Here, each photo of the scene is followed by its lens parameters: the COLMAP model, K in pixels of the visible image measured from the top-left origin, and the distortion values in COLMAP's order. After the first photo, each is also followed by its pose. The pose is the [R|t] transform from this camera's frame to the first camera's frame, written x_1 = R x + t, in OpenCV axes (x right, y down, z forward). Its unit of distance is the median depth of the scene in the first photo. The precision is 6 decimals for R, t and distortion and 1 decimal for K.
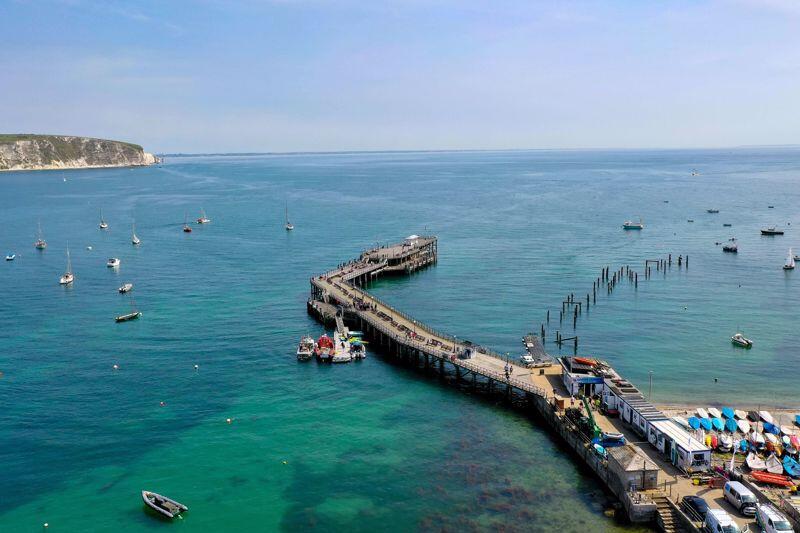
lens RADIAL K [[764.5, 0, 415.6], [0, 764.5, 264.5], [0, 0, 1]] dist [-0.002228, -0.005740]
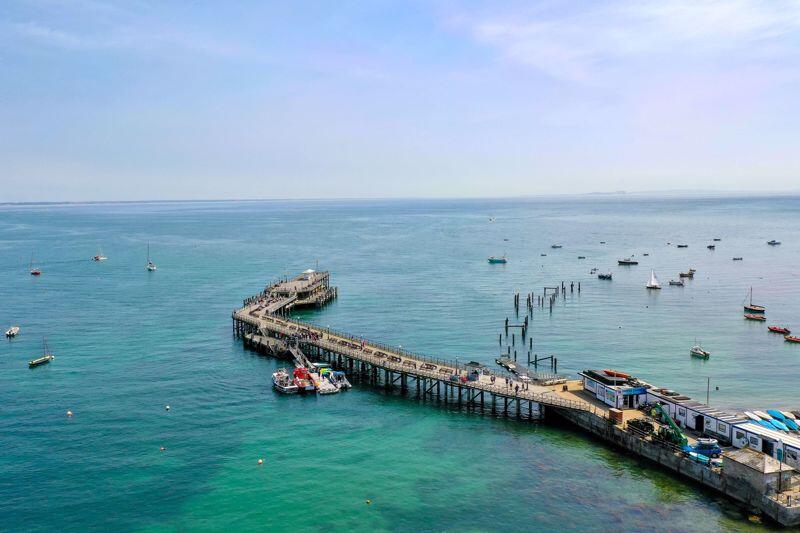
lens RADIAL K [[750.2, 0, 400.0], [0, 750.2, 266.5], [0, 0, 1]] dist [0.001416, -0.017284]
pose [[0.974853, -0.020492, 0.221904, -0.193411], [0.033252, 0.997991, -0.053924, 0.025041], [-0.220353, 0.059946, 0.973576, 0.091955]]
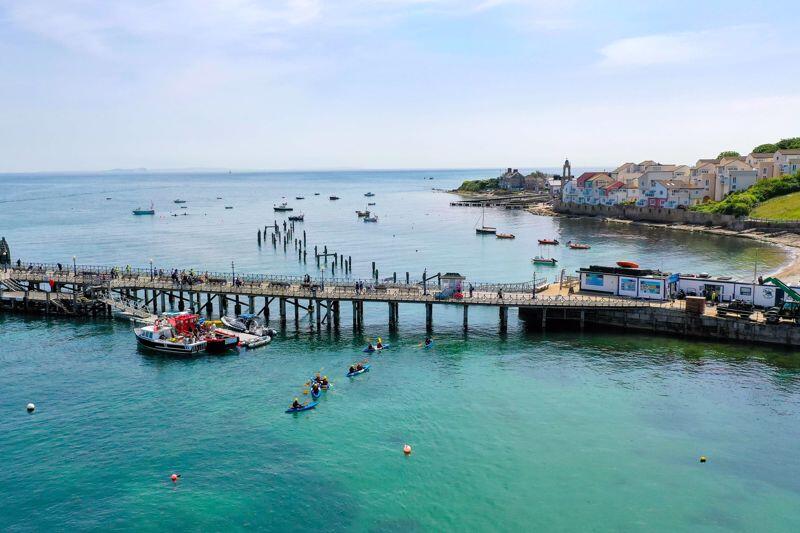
lens RADIAL K [[707.5, 0, 400.0], [0, 707.5, 266.5], [0, 0, 1]] dist [0.001554, -0.003212]
pose [[0.657380, -0.095270, 0.747513, -0.415150], [0.109035, 0.993562, 0.030741, 0.062570], [-0.745629, 0.061297, 0.663536, 0.557016]]
